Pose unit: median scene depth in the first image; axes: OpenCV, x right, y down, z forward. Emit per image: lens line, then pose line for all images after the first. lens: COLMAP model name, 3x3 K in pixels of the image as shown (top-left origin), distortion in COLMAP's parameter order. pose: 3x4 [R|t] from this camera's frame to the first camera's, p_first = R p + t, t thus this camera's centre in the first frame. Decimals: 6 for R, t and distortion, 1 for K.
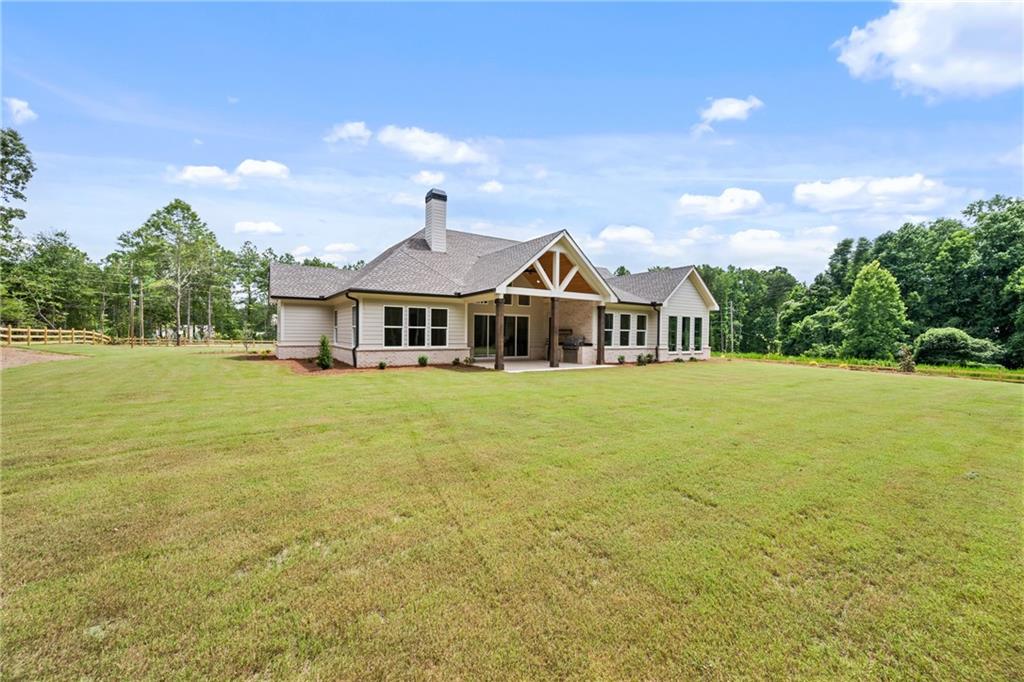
lens RADIAL K [[397.6, 0, 512.0], [0, 397.6, 341.0], [0, 0, 1]] dist [0.000332, 0.000055]
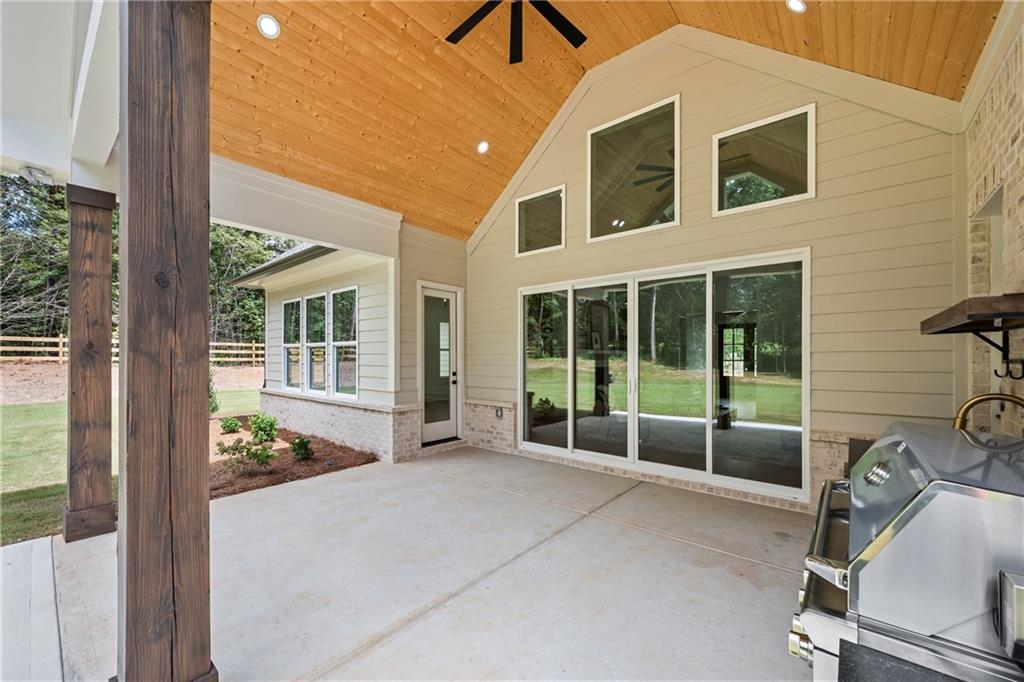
lens RADIAL K [[403.2, 0, 512.2], [0, 403.2, 354.2], [0, 0, 1]] dist [-0.000044, -0.000070]
pose [[0.289590, -0.017340, -0.956994, 0.190506], [-0.022205, 0.999445, -0.024828, -0.015583], [0.956893, 0.028440, 0.289045, 0.935751]]
